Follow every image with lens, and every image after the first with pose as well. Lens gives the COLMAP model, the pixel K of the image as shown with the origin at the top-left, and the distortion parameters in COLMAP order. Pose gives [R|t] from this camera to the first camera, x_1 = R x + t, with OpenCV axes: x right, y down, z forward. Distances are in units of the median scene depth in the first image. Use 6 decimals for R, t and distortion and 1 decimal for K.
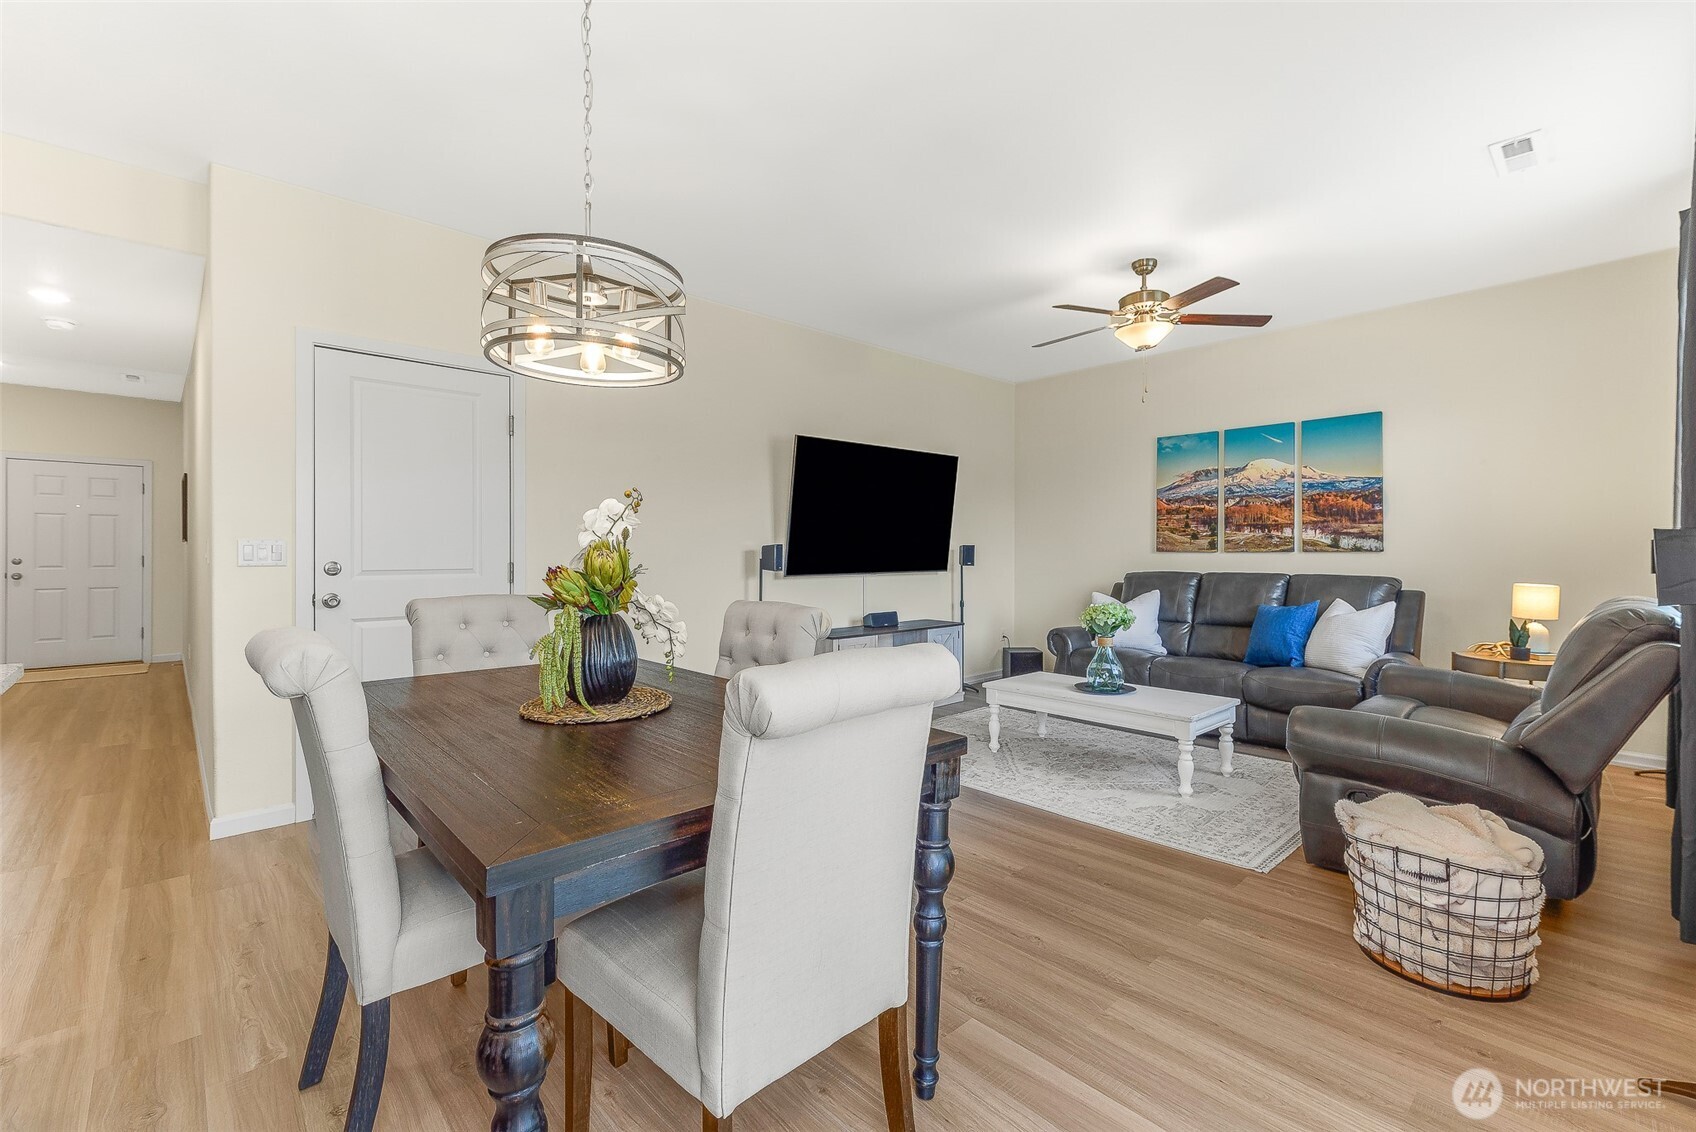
lens RADIAL K [[728.7, 0, 866.2], [0, 728.7, 561.0], [0, 0, 1]] dist [0.010917, -0.000493]
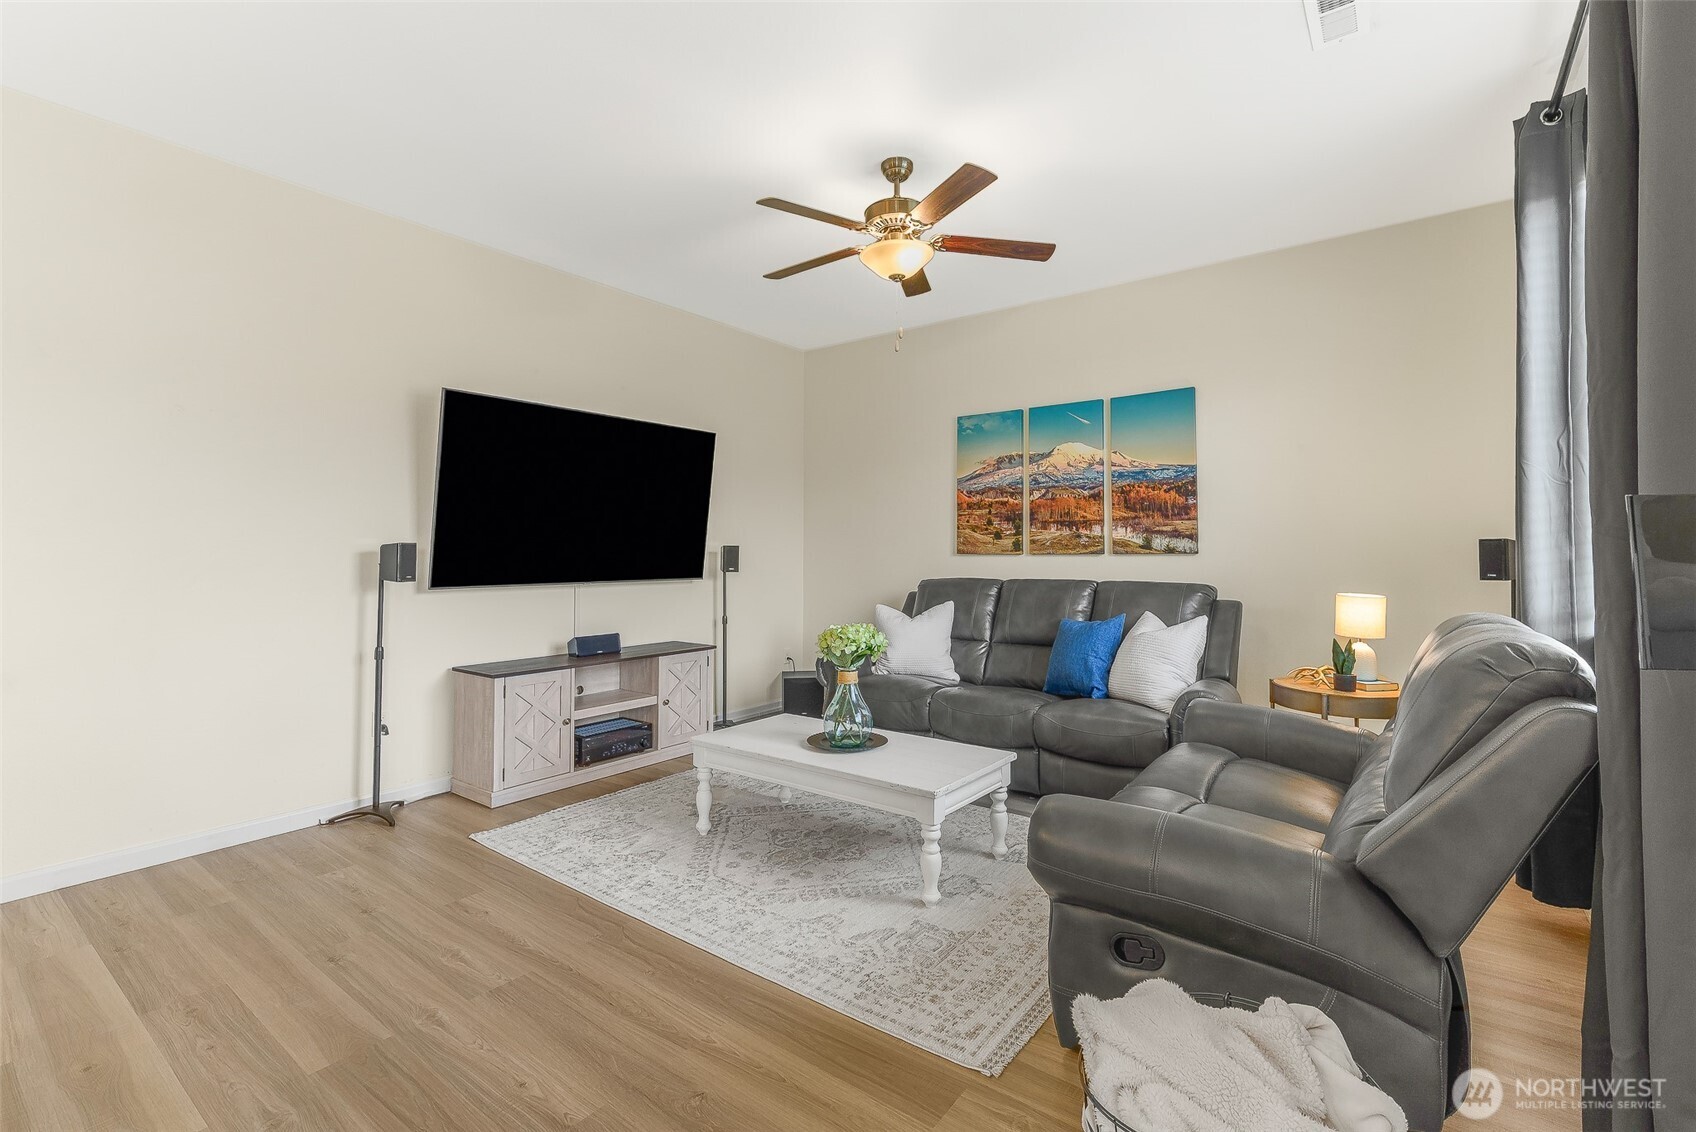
lens RADIAL K [[728.7, 0, 884.8], [0, 728.7, 550.1], [0, 0, 1]] dist [0.010917, -0.000493]
pose [[0.984390, 0.001542, 0.175994, 0.210346], [0.002128, 0.999784, -0.020663, -0.000335], [-0.175988, 0.020715, 0.984174, 0.246571]]
